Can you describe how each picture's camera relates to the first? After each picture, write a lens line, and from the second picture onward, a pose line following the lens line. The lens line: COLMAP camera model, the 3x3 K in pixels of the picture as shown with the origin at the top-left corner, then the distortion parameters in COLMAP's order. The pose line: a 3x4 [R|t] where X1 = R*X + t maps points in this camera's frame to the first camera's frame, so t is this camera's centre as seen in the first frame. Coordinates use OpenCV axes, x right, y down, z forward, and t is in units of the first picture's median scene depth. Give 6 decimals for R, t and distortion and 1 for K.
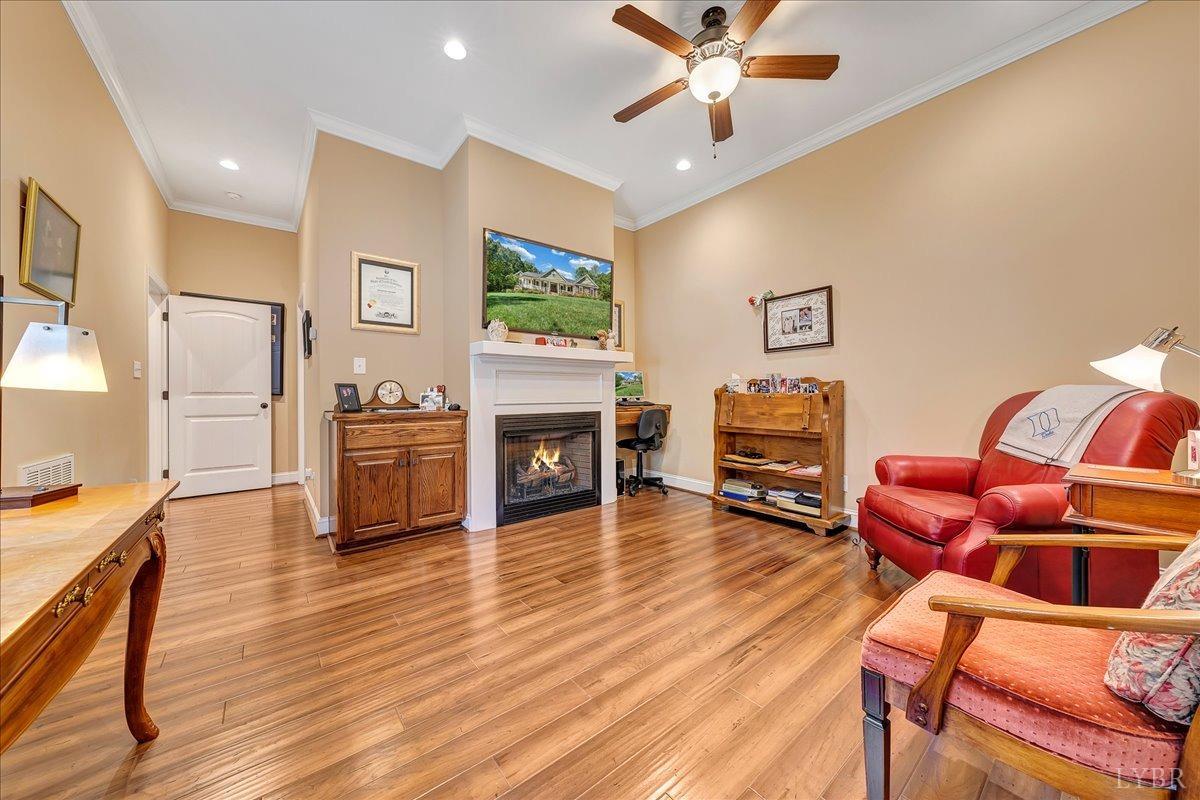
lens RADIAL K [[410.4, 0, 599.4], [0, 410.4, 396.6], [0, 0, 1]] dist [-0.002960, -0.000157]
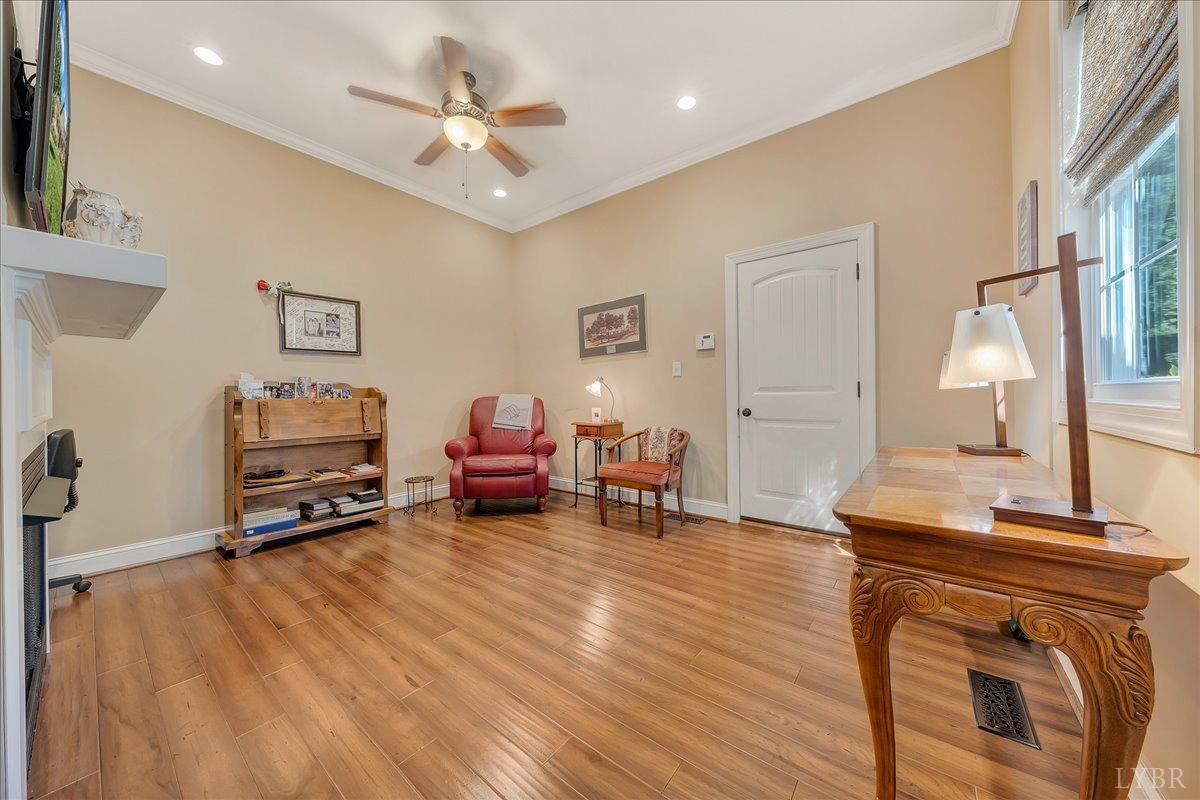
lens RADIAL K [[410.4, 0, 599.4], [0, 410.4, 396.6], [0, 0, 1]] dist [-0.002960, -0.000157]
pose [[-0.223331, 0.003921, 0.974735, -0.631504], [0.016044, 0.999871, -0.000346, -0.002414], [-0.974611, 0.015562, -0.223365, 0.592960]]
